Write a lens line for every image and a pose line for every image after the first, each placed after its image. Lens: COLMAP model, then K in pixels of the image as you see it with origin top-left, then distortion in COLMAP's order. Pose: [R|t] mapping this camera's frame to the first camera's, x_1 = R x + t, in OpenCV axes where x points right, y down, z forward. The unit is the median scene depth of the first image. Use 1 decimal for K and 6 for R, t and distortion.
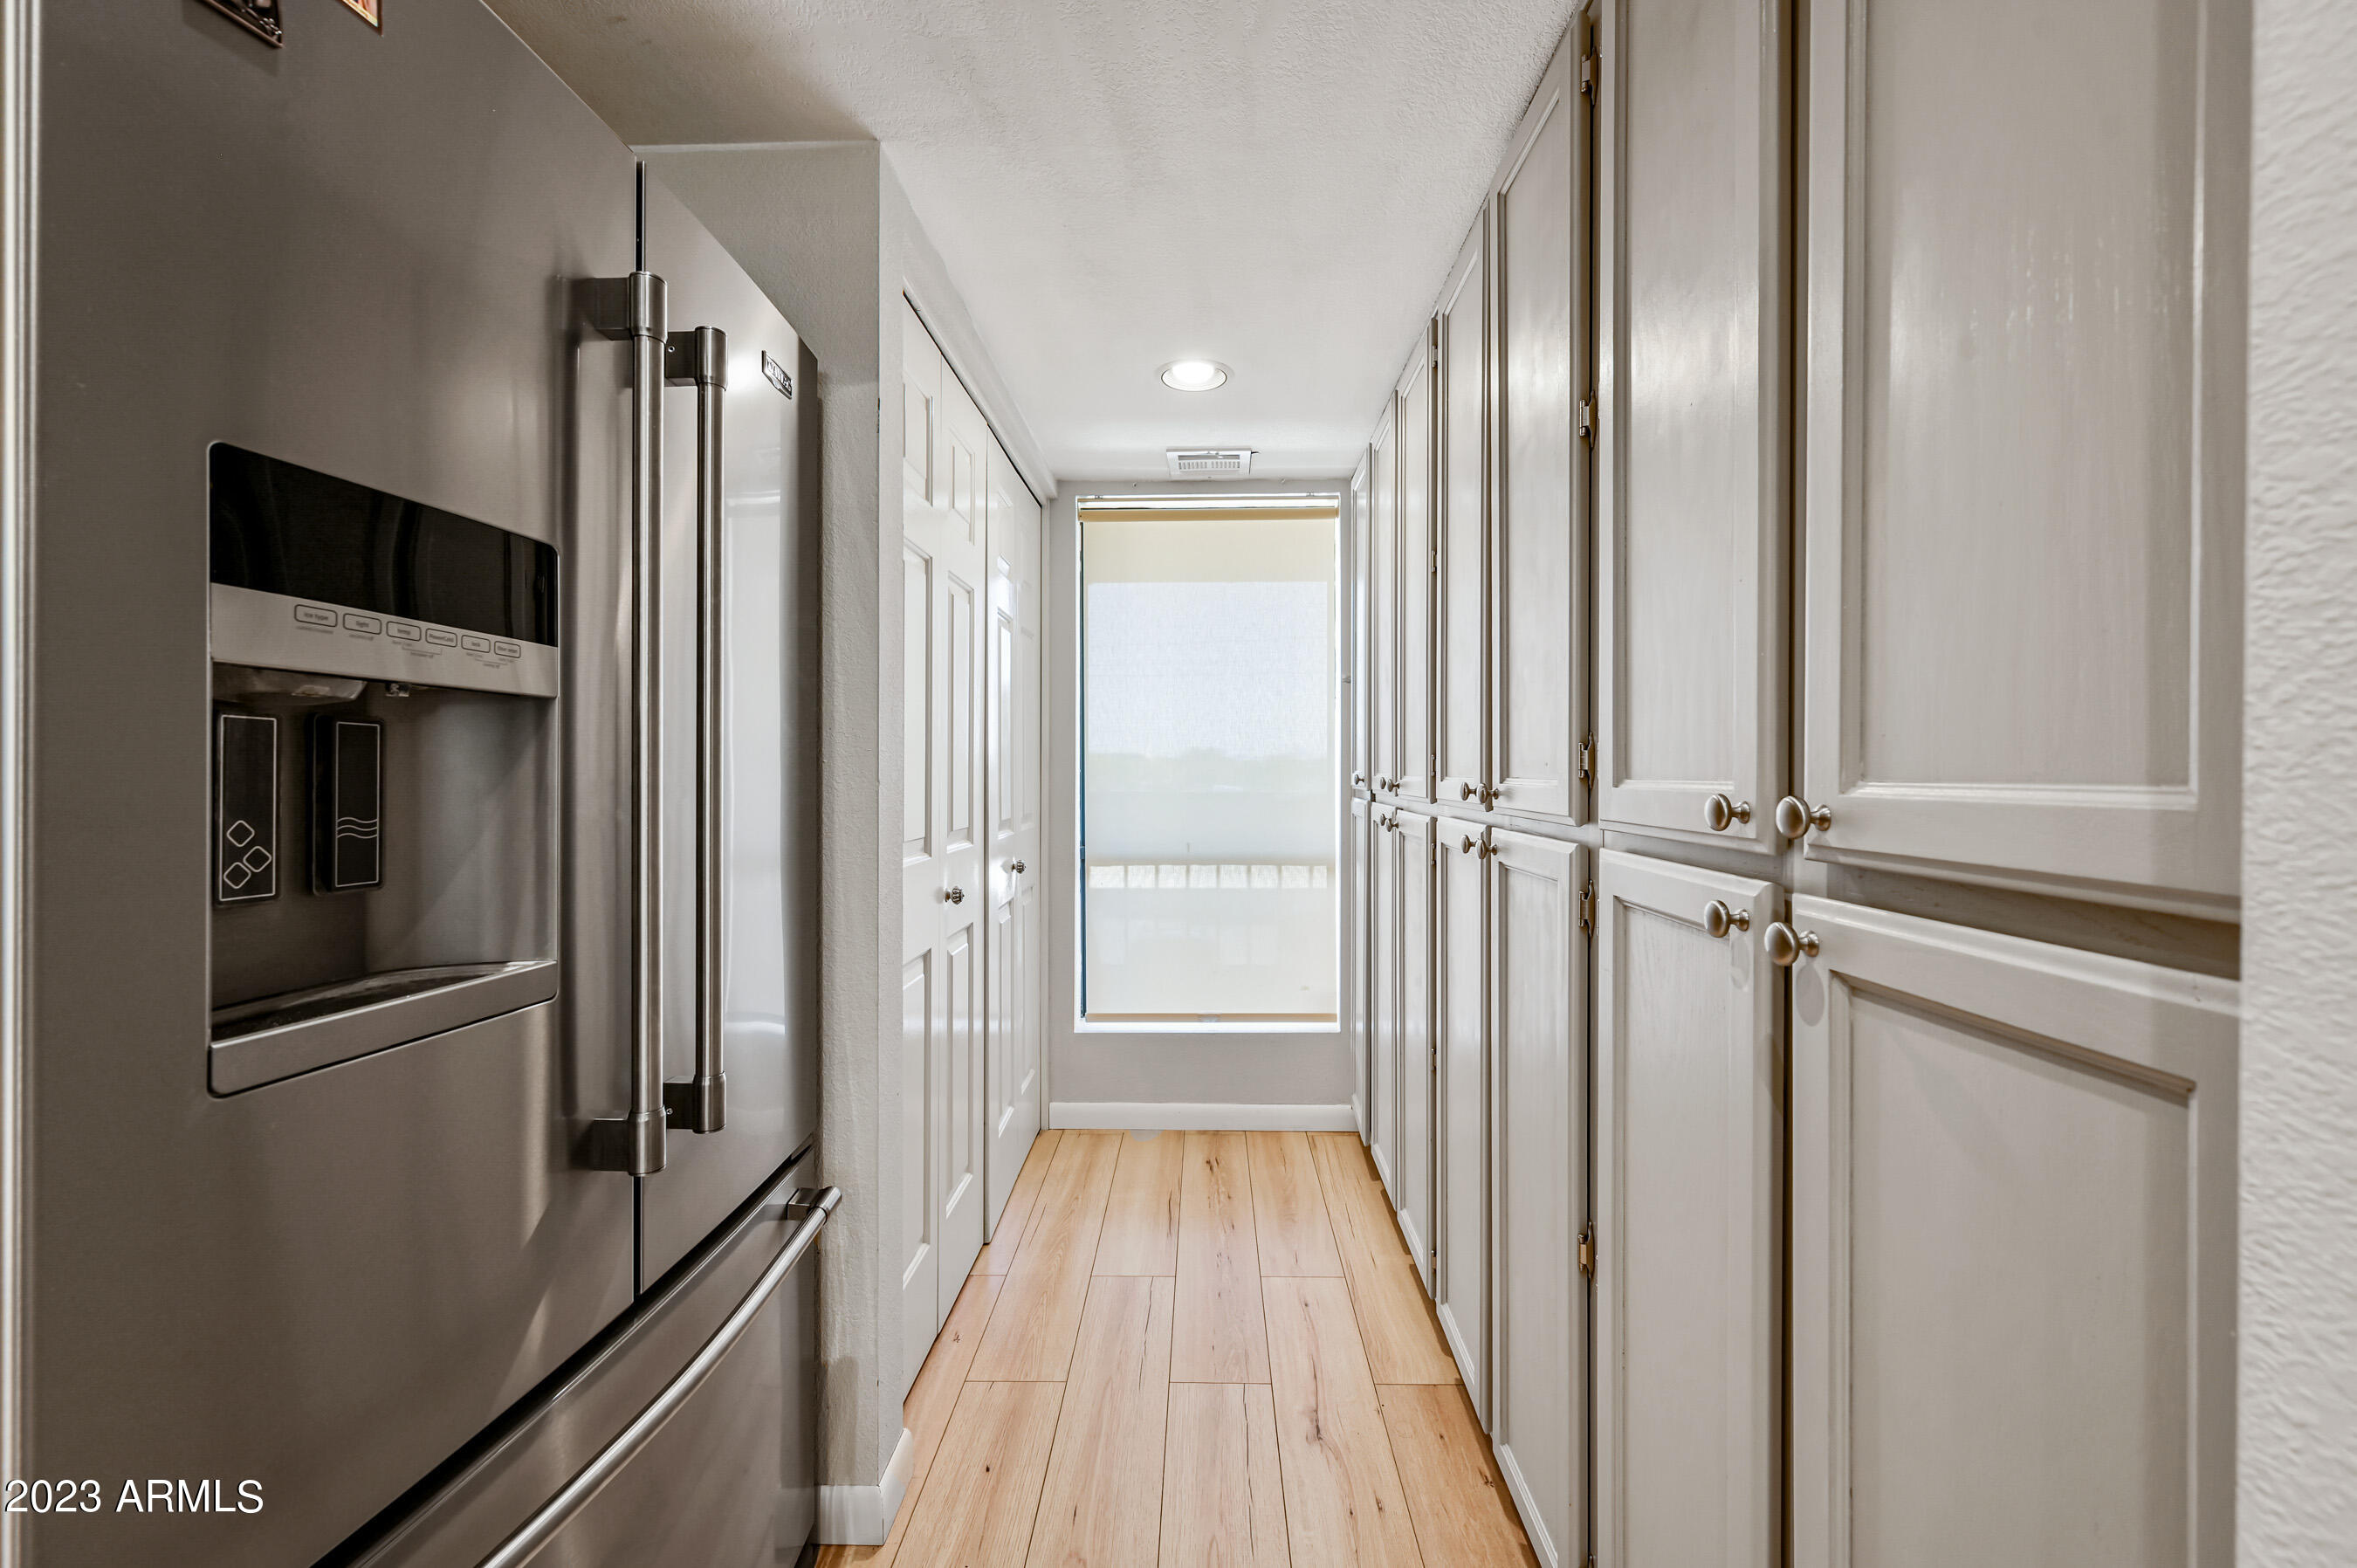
lens RADIAL K [[943.1, 0, 1186.5], [0, 943.1, 778.7], [0, 0, 1]] dist [0.000736, 0.000190]
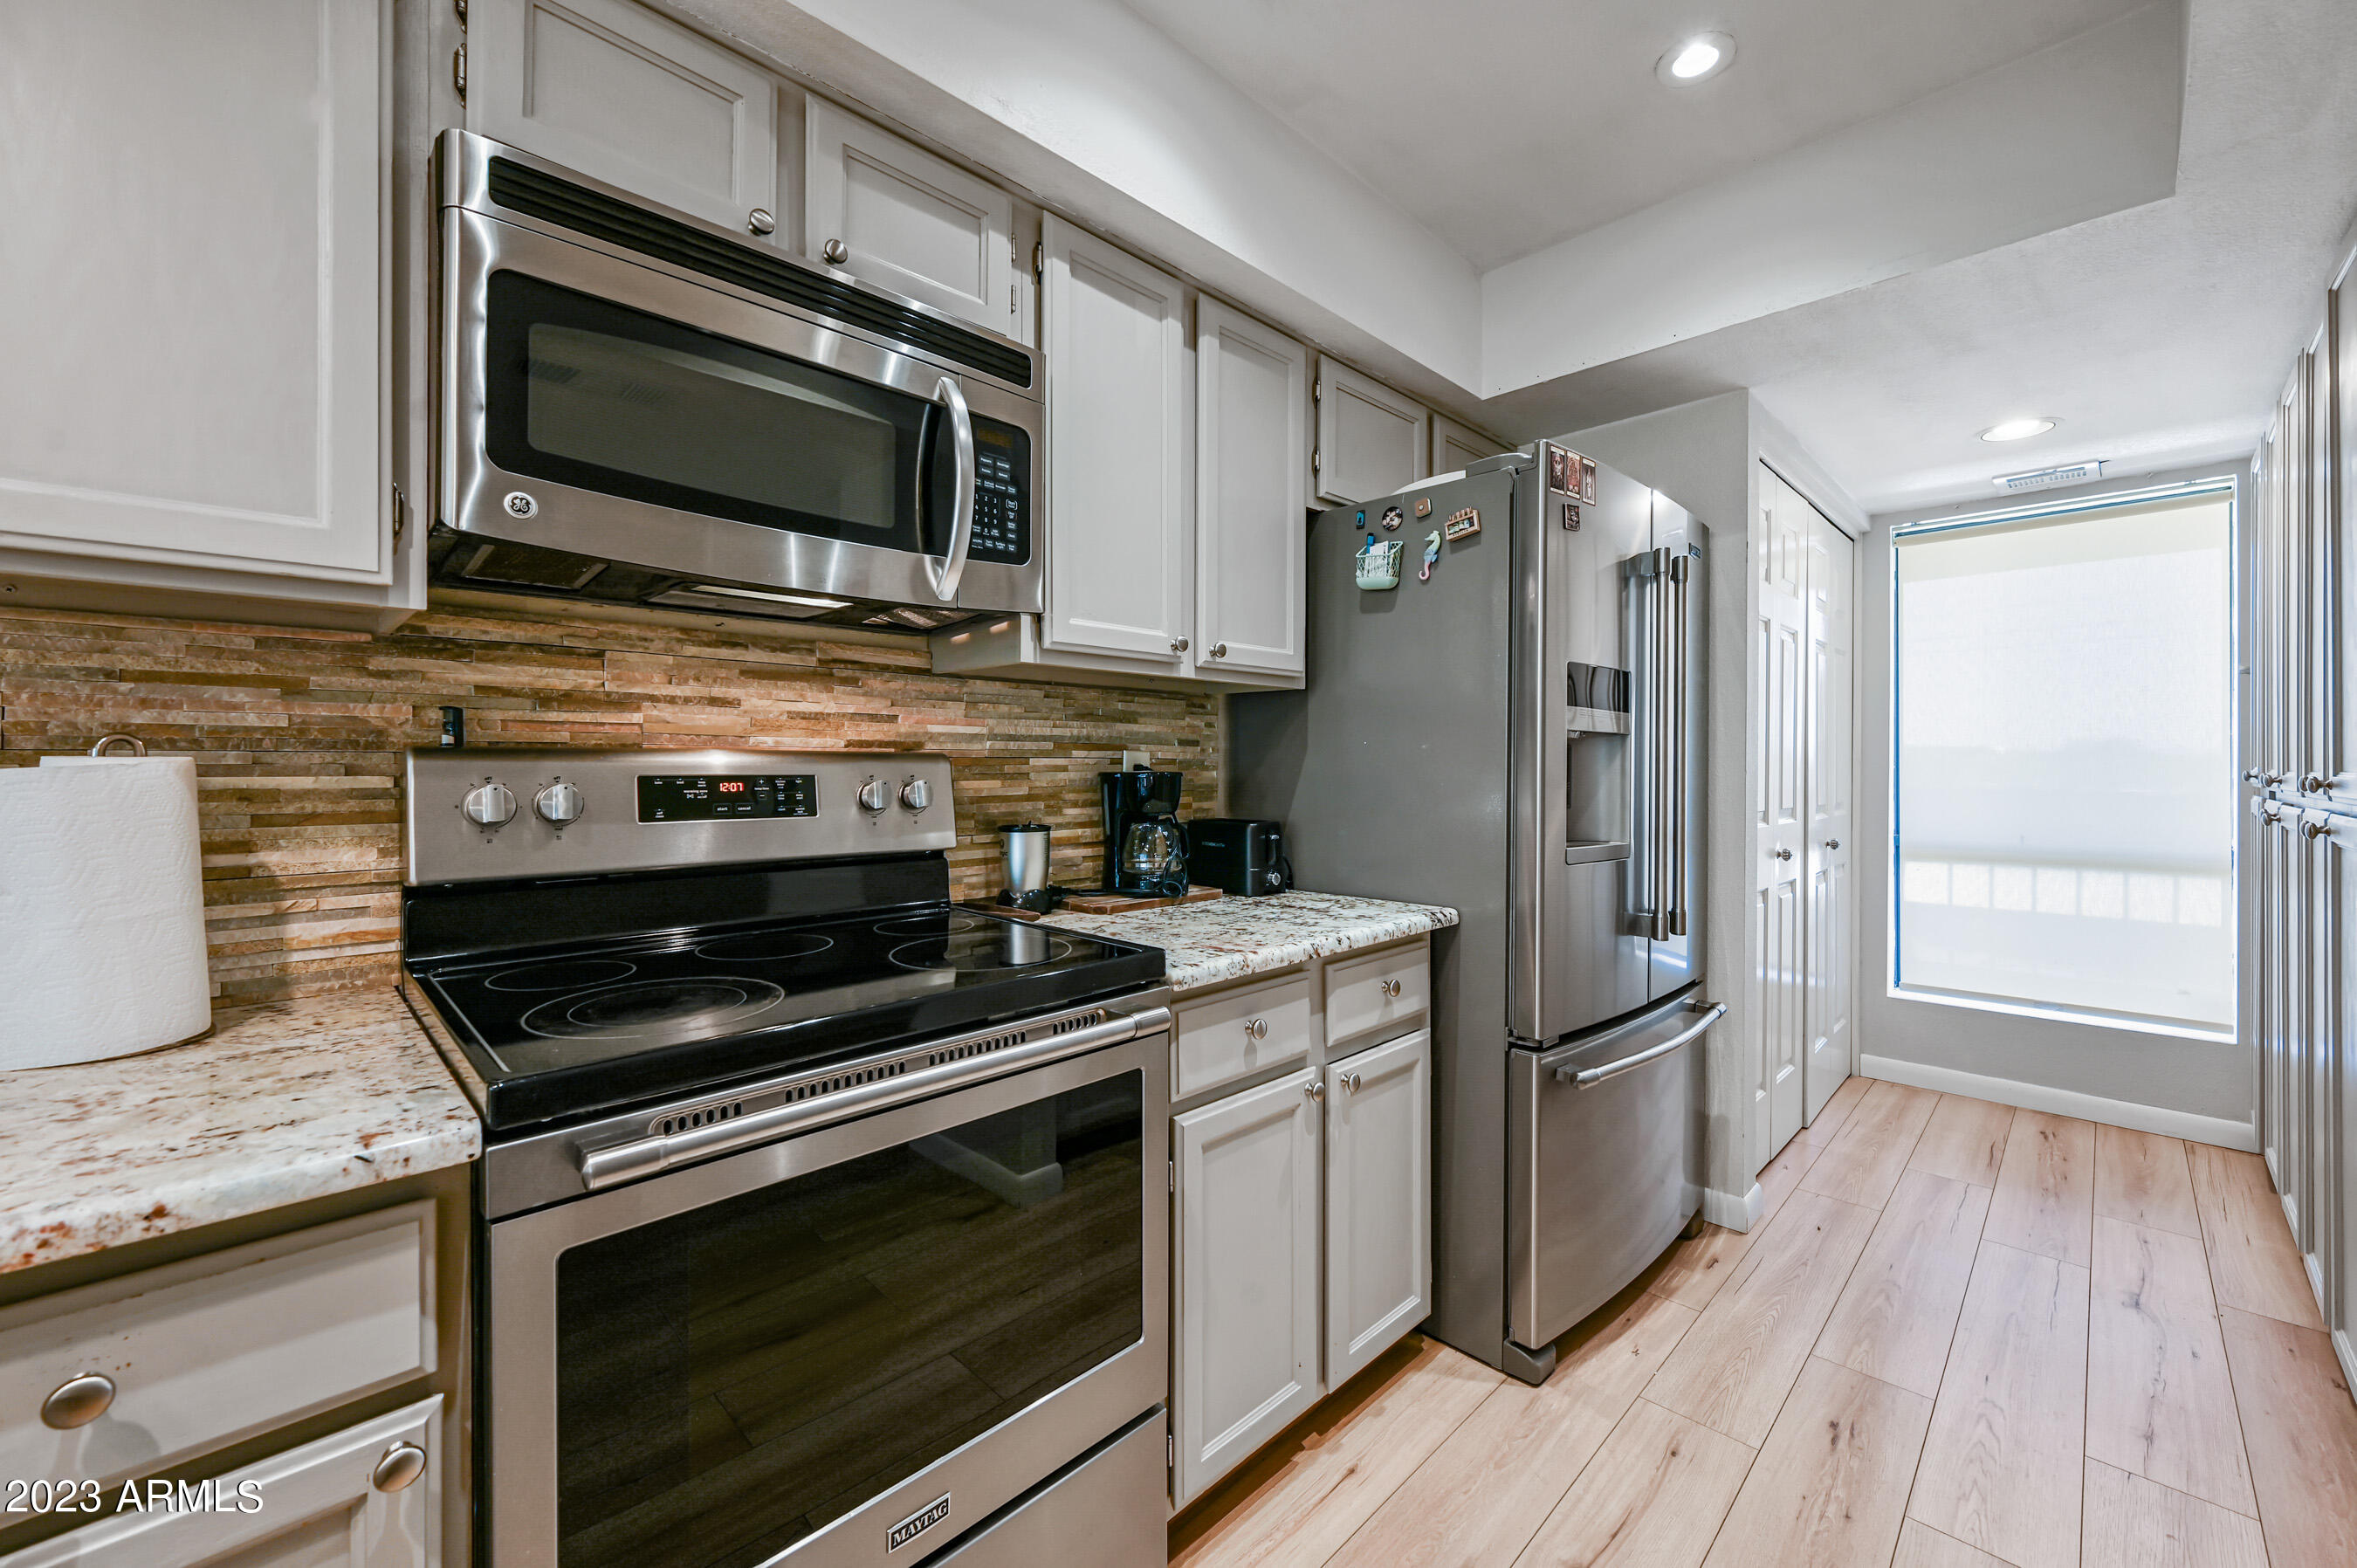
lens RADIAL K [[938.7, 0, 1188.2], [0, 938.7, 765.4], [0, 0, 1]] dist [0.000520, 0.000260]
pose [[0.728979, 0.001109, -0.684535, 0.064413], [-0.009134, 0.999925, -0.008107, 0.010163], [0.684475, 0.012162, 0.728935, -0.630481]]
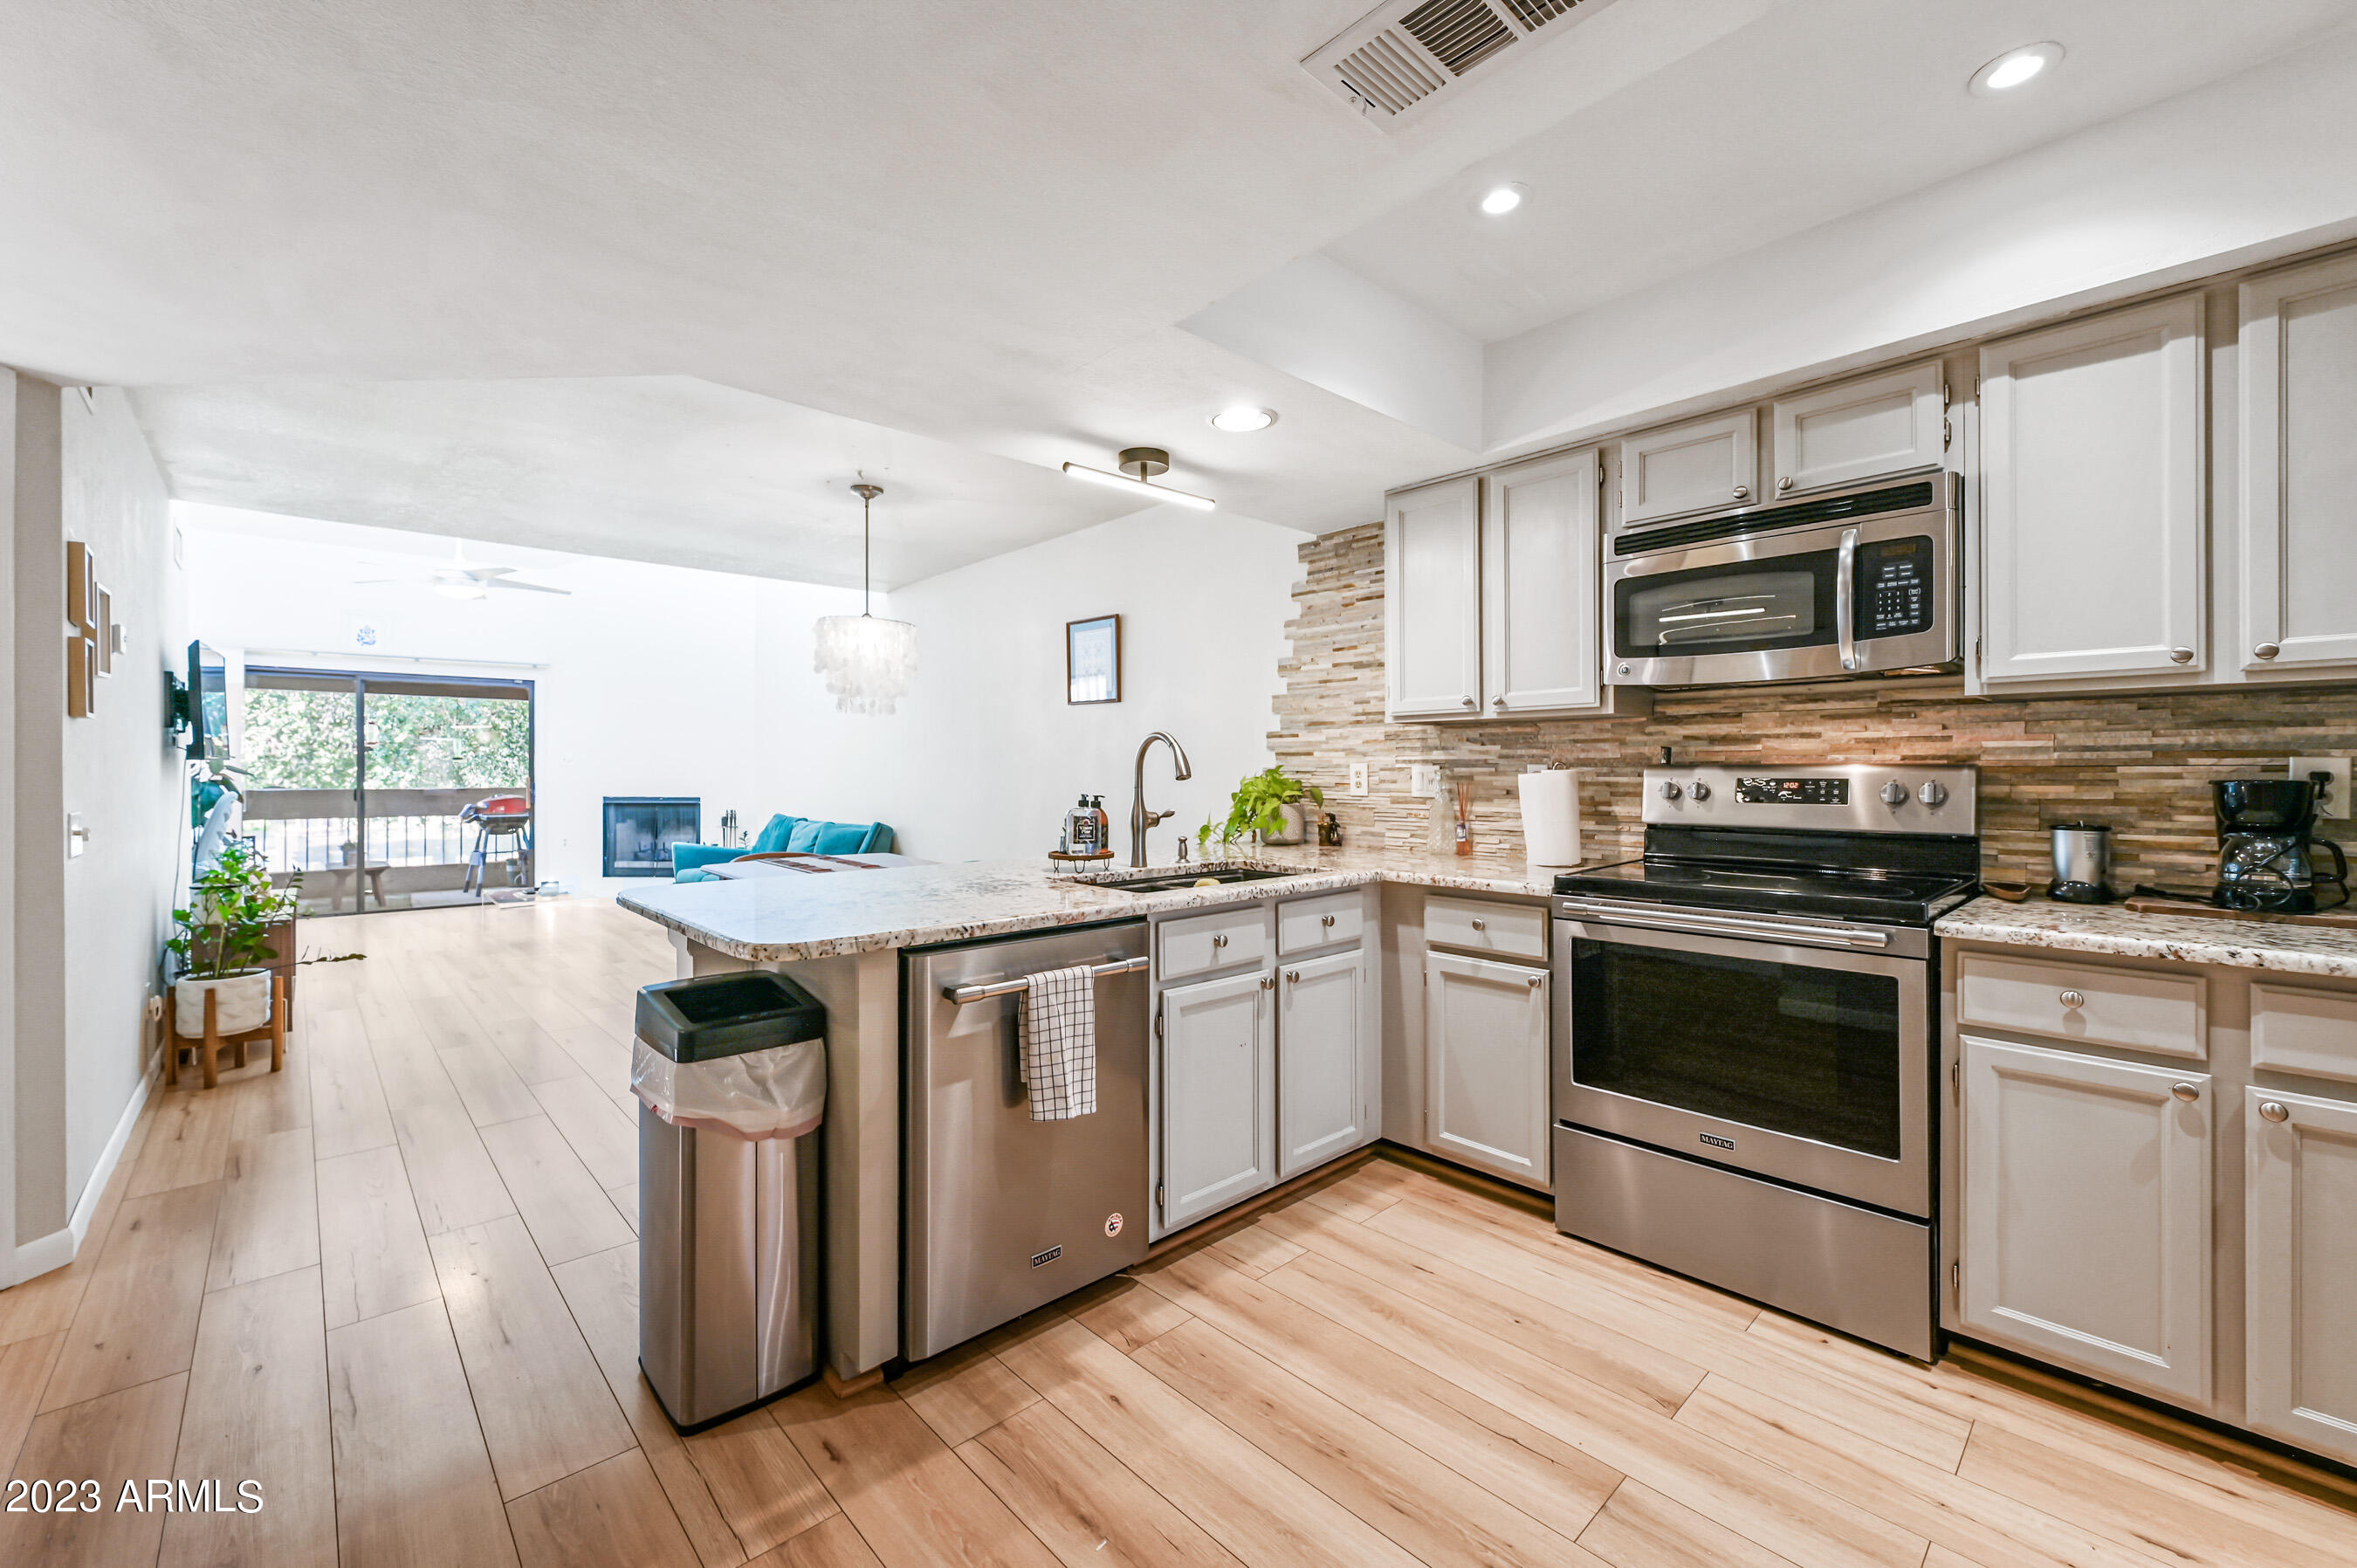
lens RADIAL K [[955.2, 0, 1182.5], [0, 955.2, 770.8], [0, 0, 1]] dist [0.002610, 0.000400]
pose [[-0.715325, 0.003190, -0.698784, 0.788466], [-0.005504, 0.999933, 0.010200, -0.003819], [0.698770, 0.011142, -0.715260, -0.005613]]
